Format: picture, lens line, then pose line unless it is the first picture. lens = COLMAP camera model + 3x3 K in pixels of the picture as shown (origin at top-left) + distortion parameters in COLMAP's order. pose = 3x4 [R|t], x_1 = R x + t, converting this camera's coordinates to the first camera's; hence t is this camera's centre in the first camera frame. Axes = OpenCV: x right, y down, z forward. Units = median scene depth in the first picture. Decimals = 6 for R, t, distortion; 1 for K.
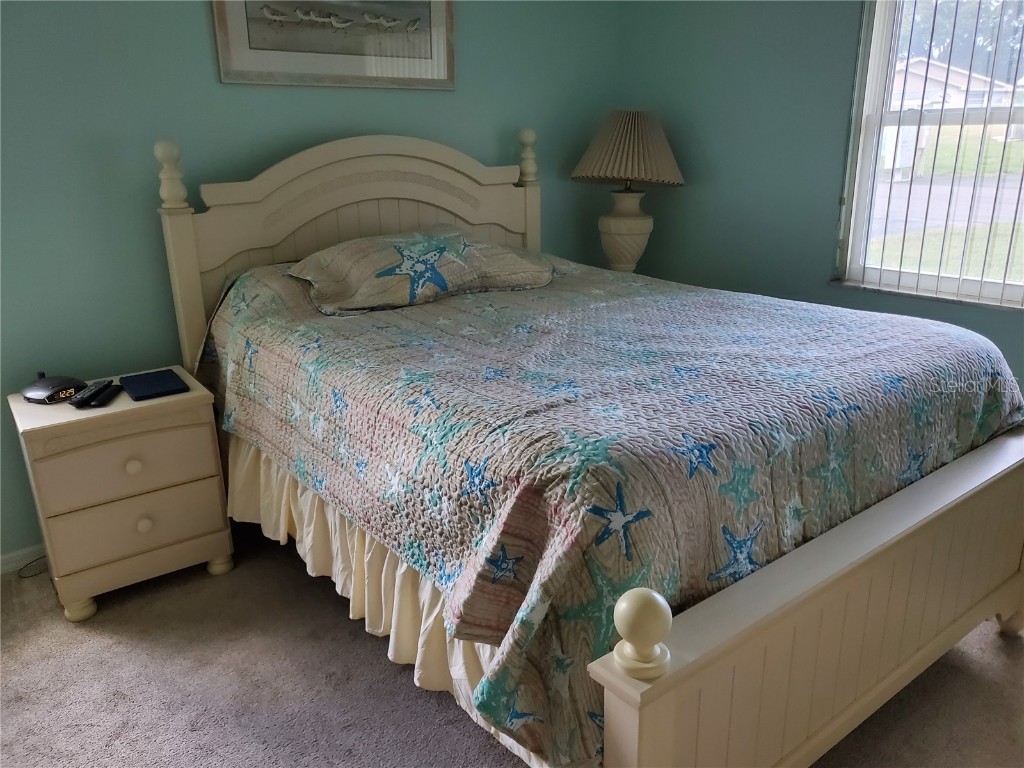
lens RADIAL K [[806.0, 0, 509.9], [0, 806.0, 386.8], [0, 0, 1]] dist [0.011758, 0.017790]
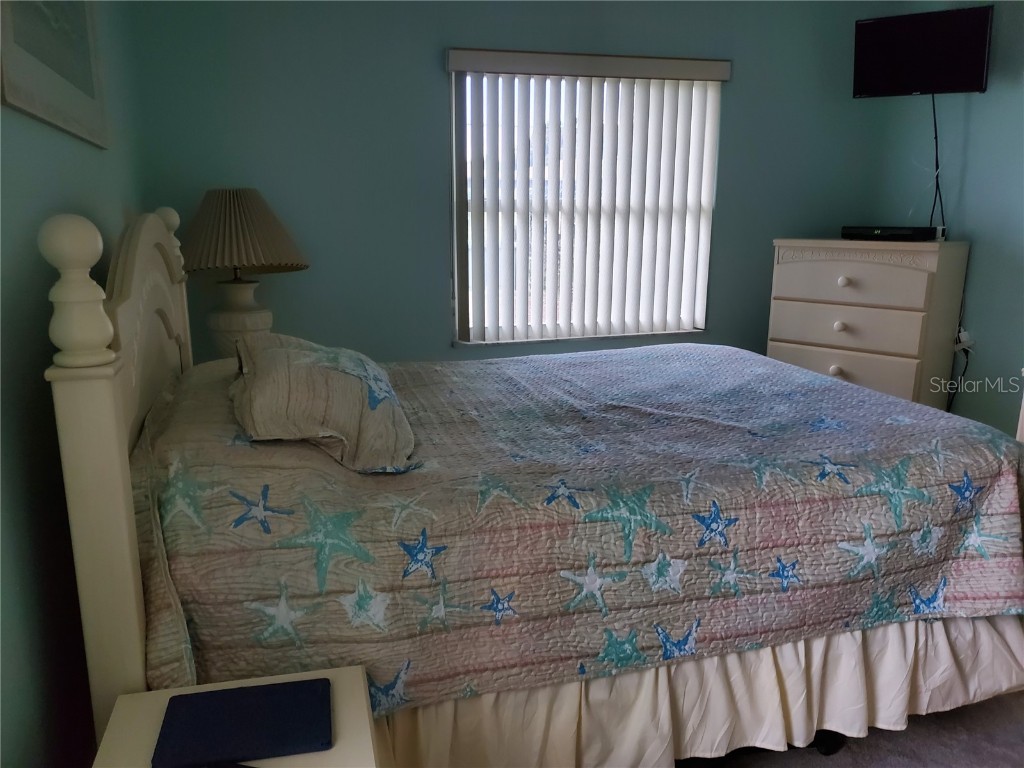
lens RADIAL K [[806.0, 0, 509.9], [0, 806.0, 386.8], [0, 0, 1]] dist [0.011758, 0.017790]
pose [[0.376770, -0.189048, 0.906811, -0.715986], [0.282852, 0.955677, 0.081713, -0.170592], [-0.882065, 0.225706, 0.413543, 0.582870]]
